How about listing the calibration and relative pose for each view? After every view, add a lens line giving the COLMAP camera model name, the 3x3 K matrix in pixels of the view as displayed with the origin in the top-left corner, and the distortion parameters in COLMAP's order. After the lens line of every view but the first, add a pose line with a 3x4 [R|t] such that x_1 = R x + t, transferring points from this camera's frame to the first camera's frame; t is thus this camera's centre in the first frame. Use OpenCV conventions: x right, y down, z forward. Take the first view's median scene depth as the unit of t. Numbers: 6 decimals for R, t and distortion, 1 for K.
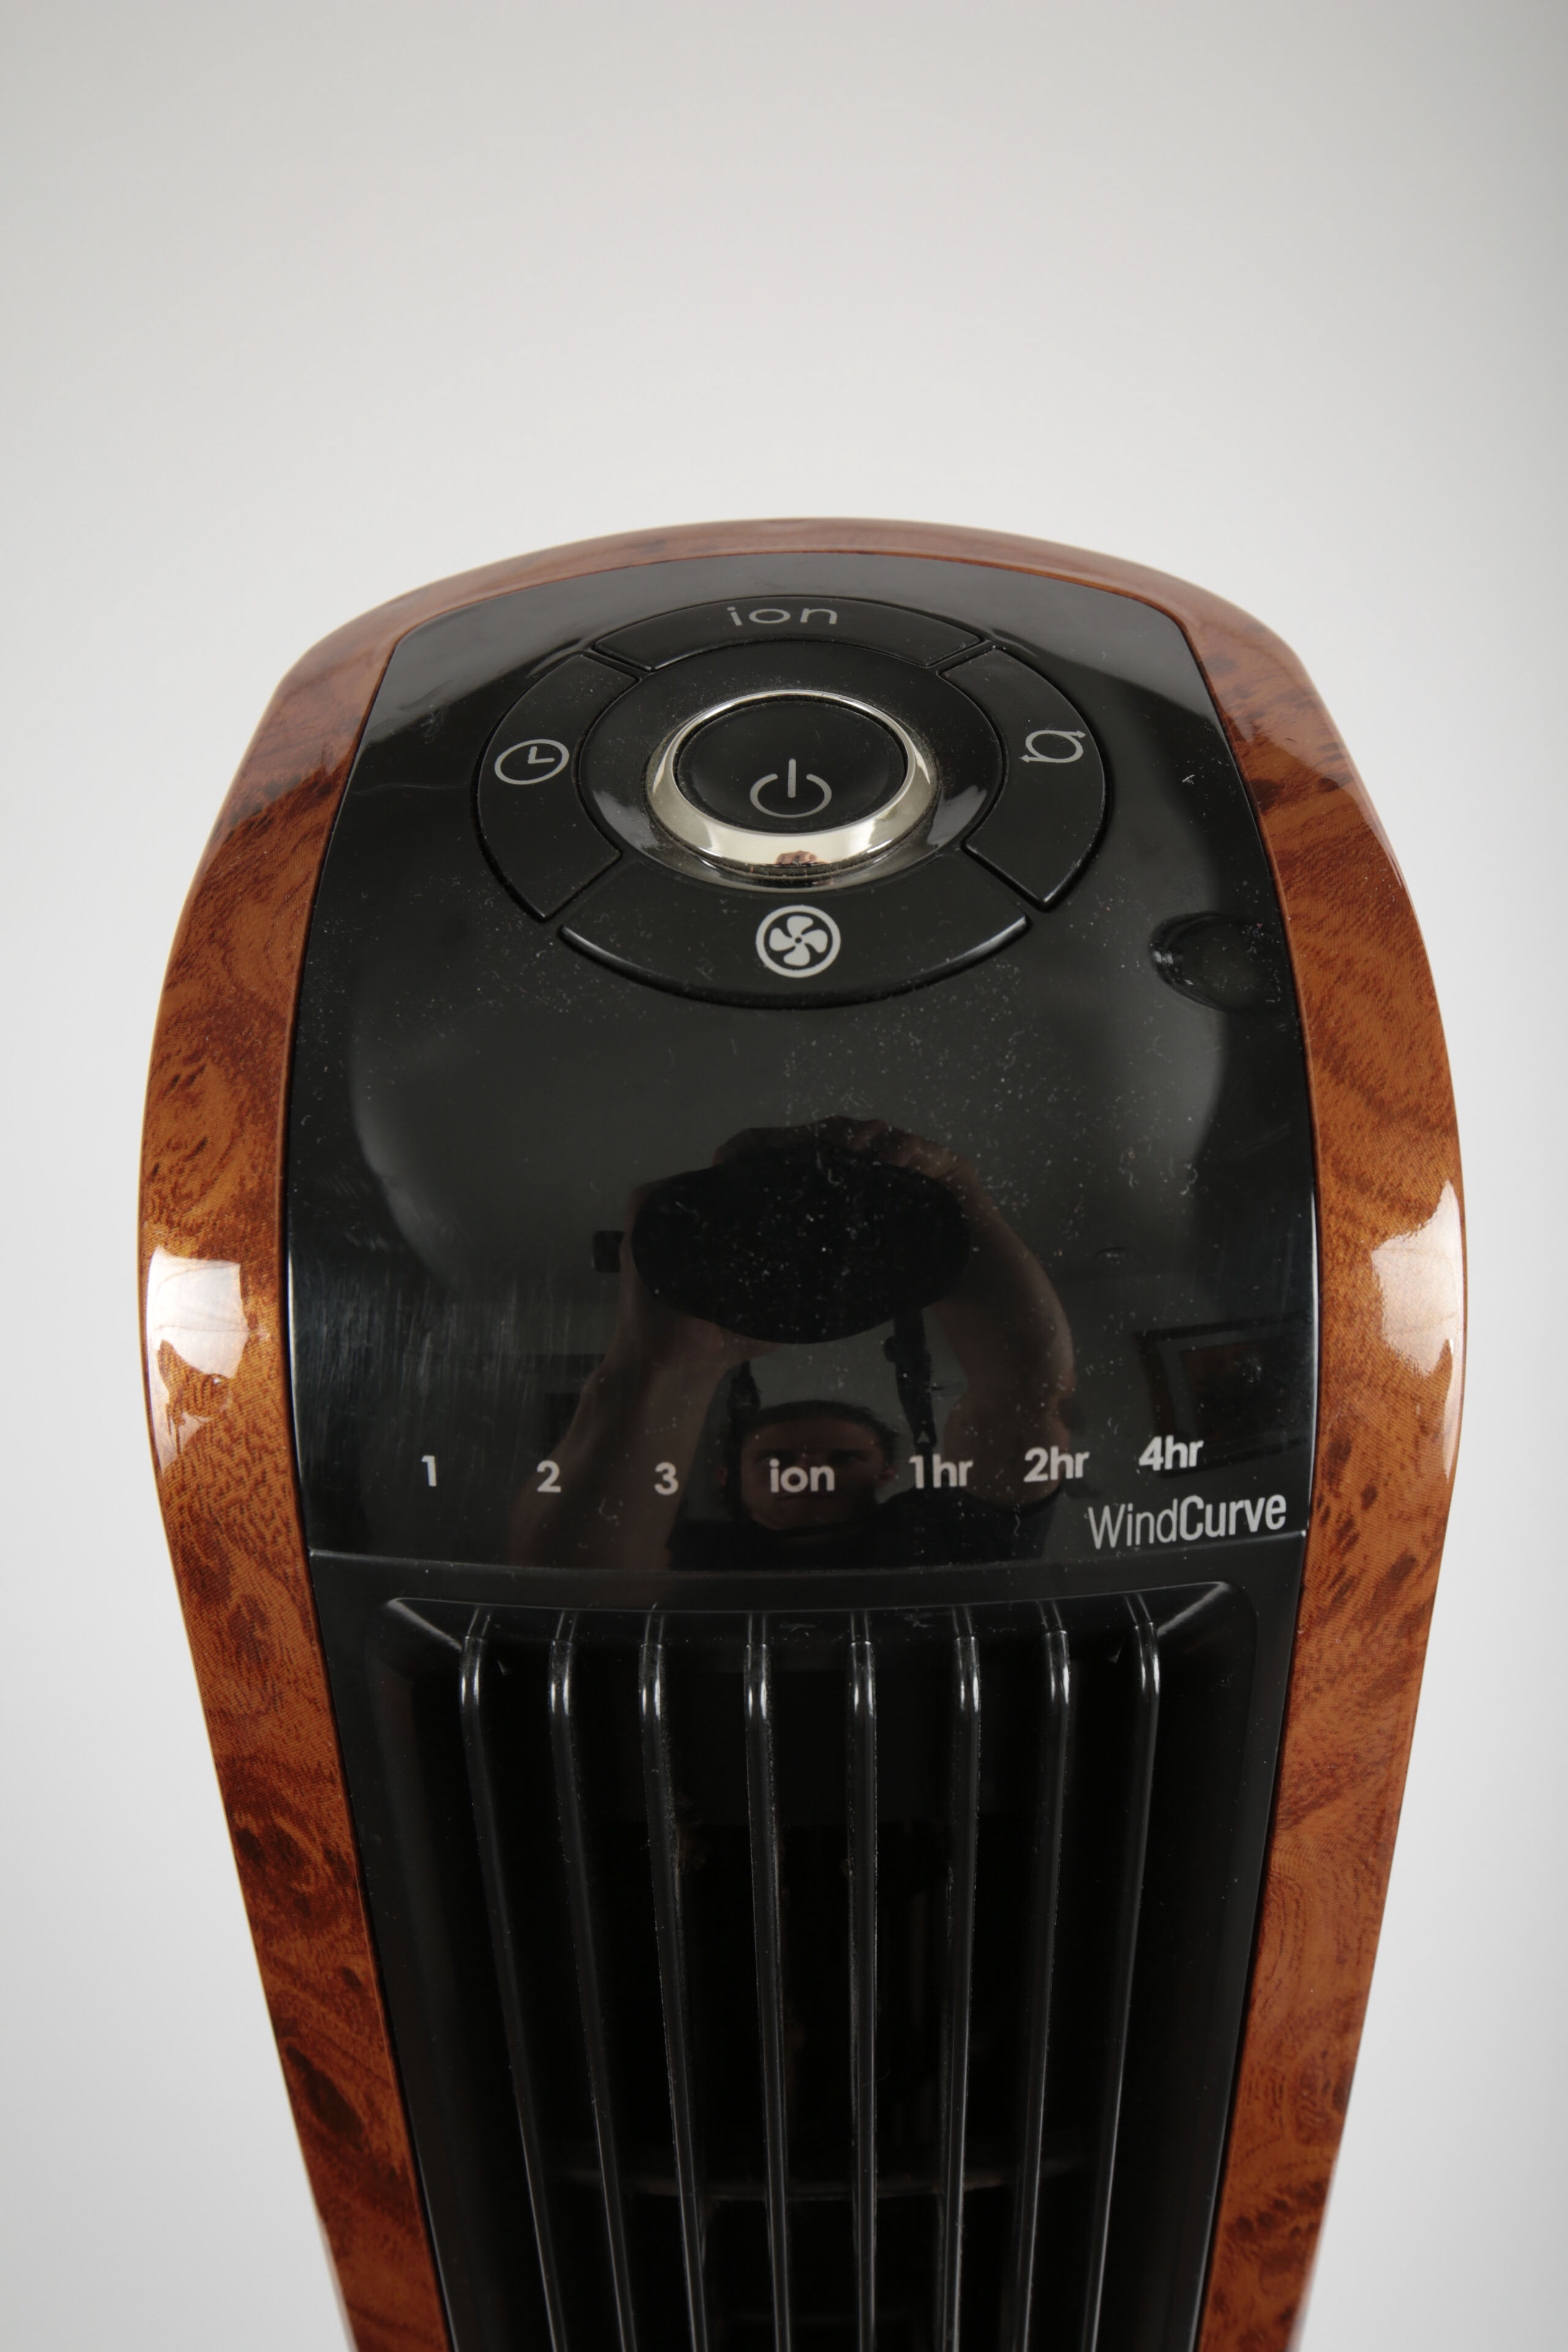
lens RADIAL K [[1662.5, 0, 784.0], [0, 1662.5, 1176.0], [0, 0, 1]] dist [-0.044072, 0.002695]
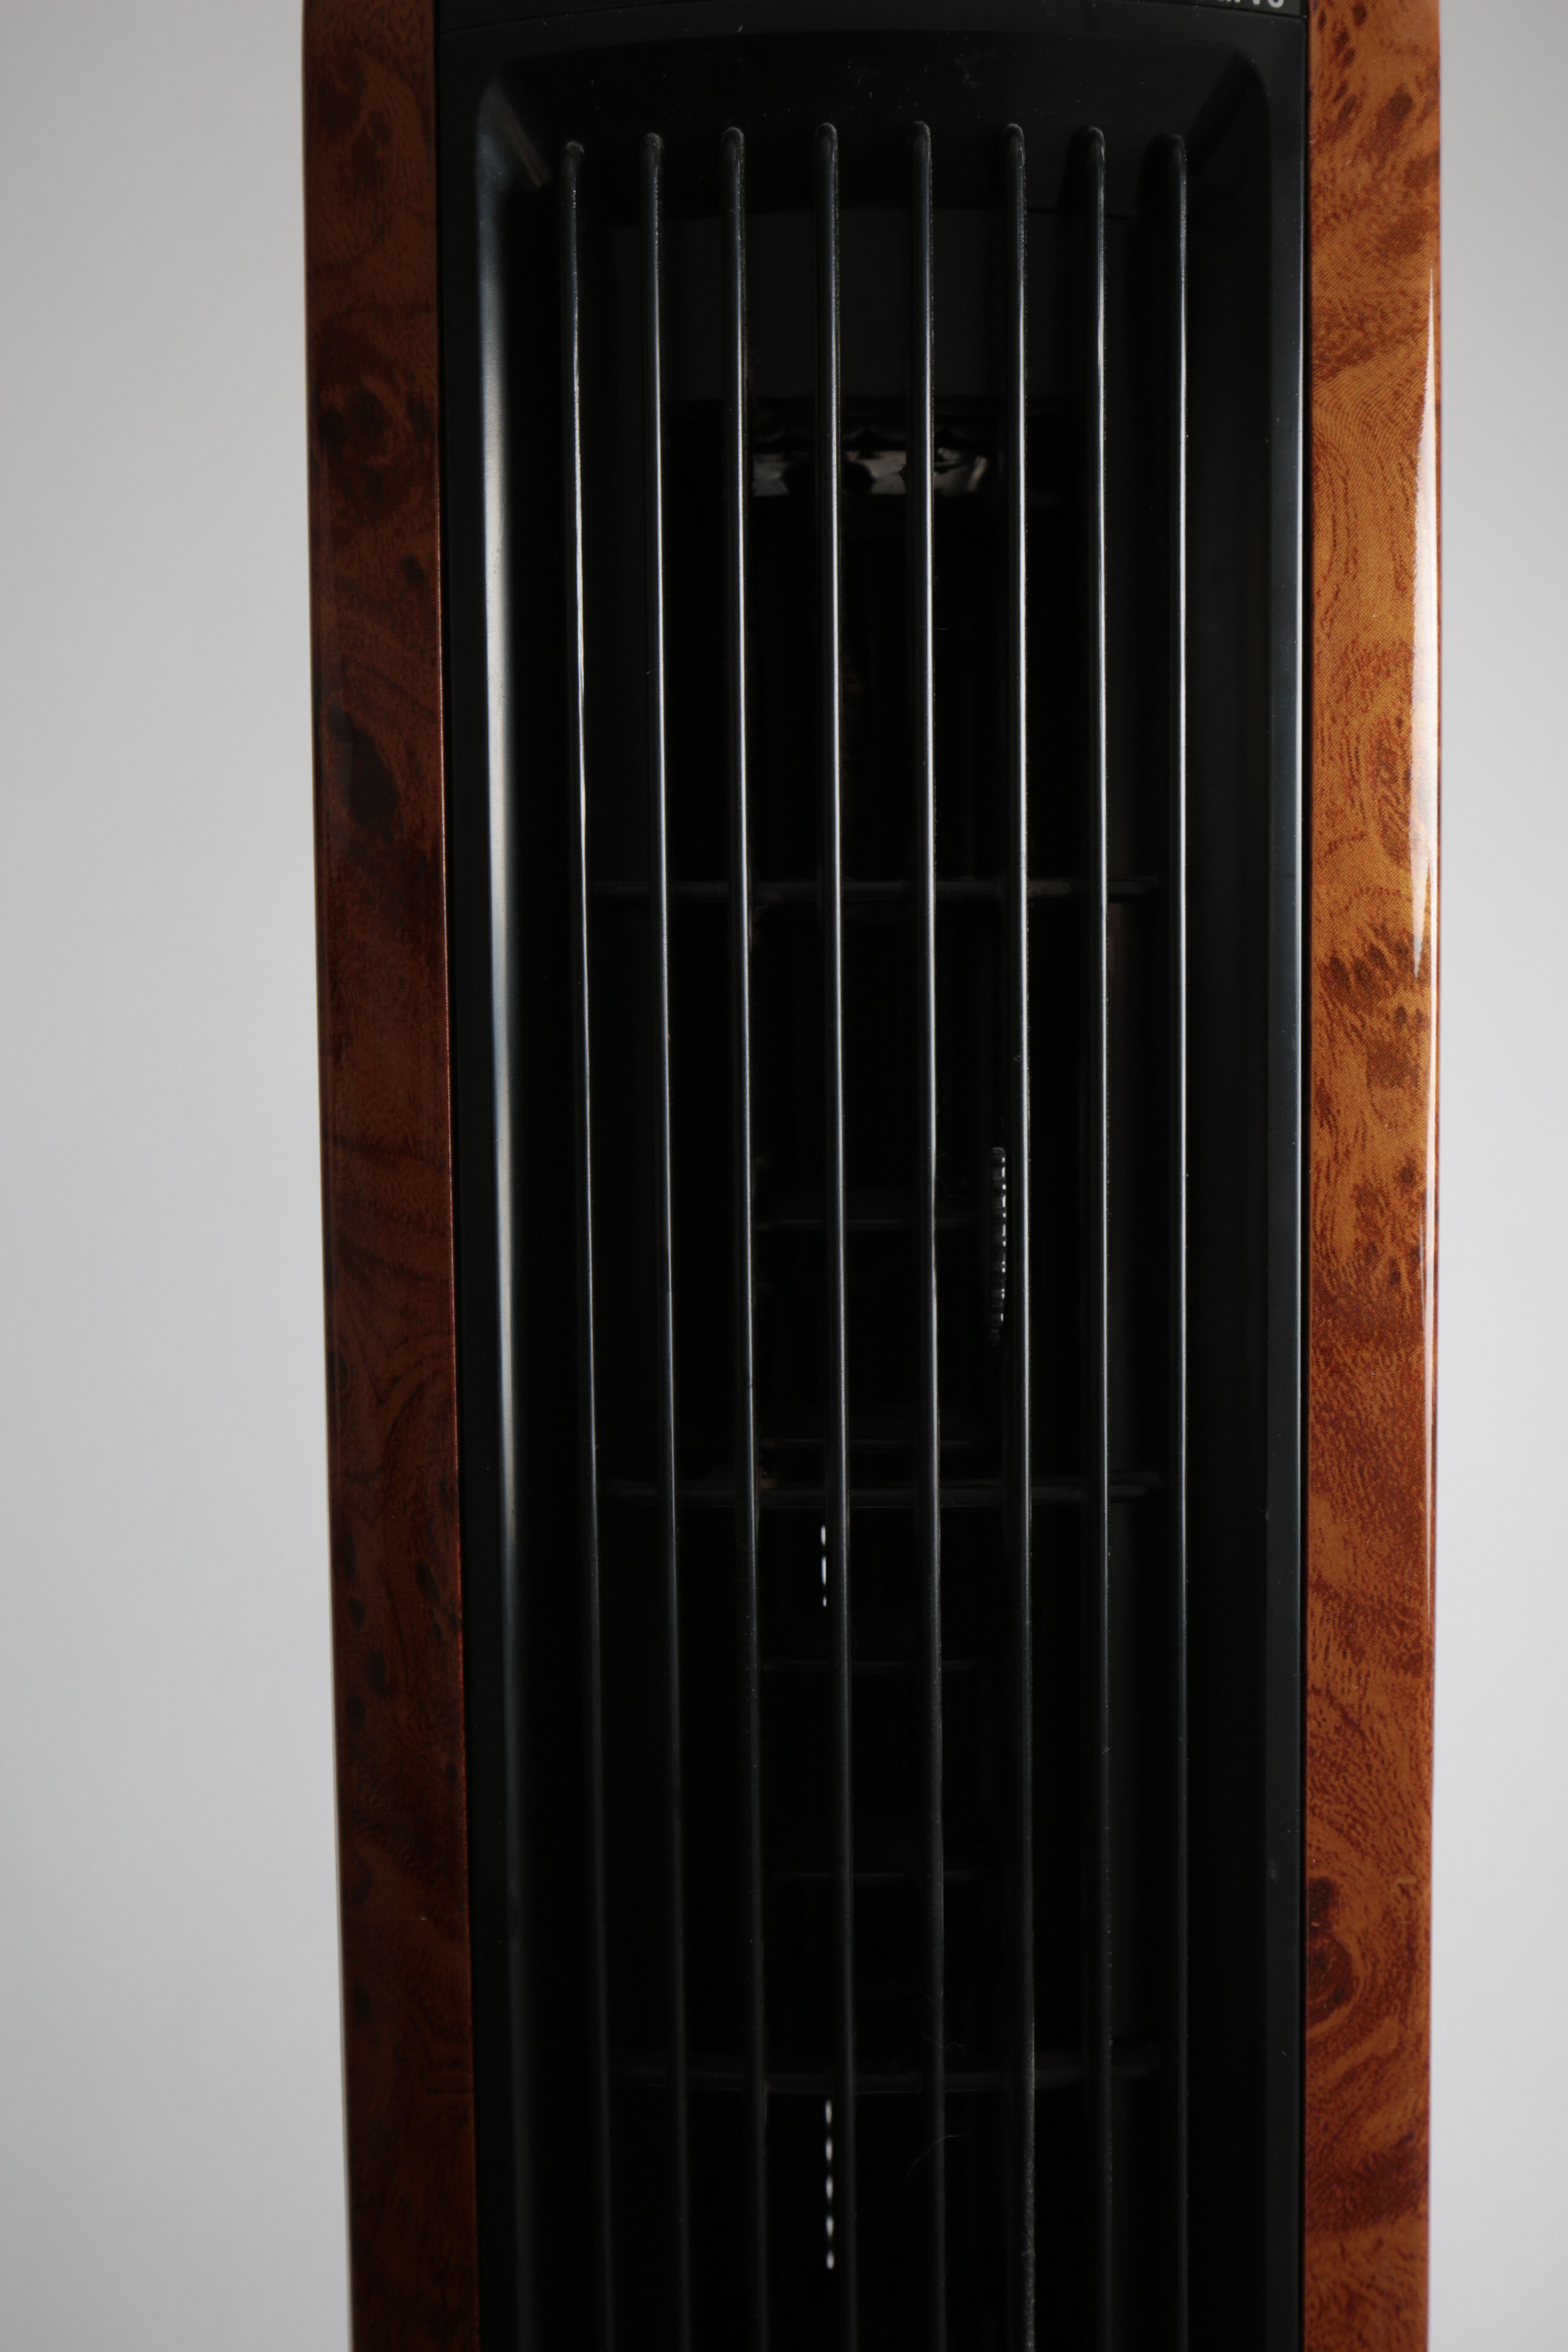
lens RADIAL K [[2284.8, 0, 784.0], [0, 2284.8, 1176.0], [0, 0, 1]] dist [0.004340, 0.014152]
pose [[0.999781, 0.016367, -0.013077, -0.012417], [-0.020006, 0.931113, -0.364181, 1.441605], [0.006215, 0.364363, 0.931236, -0.184075]]
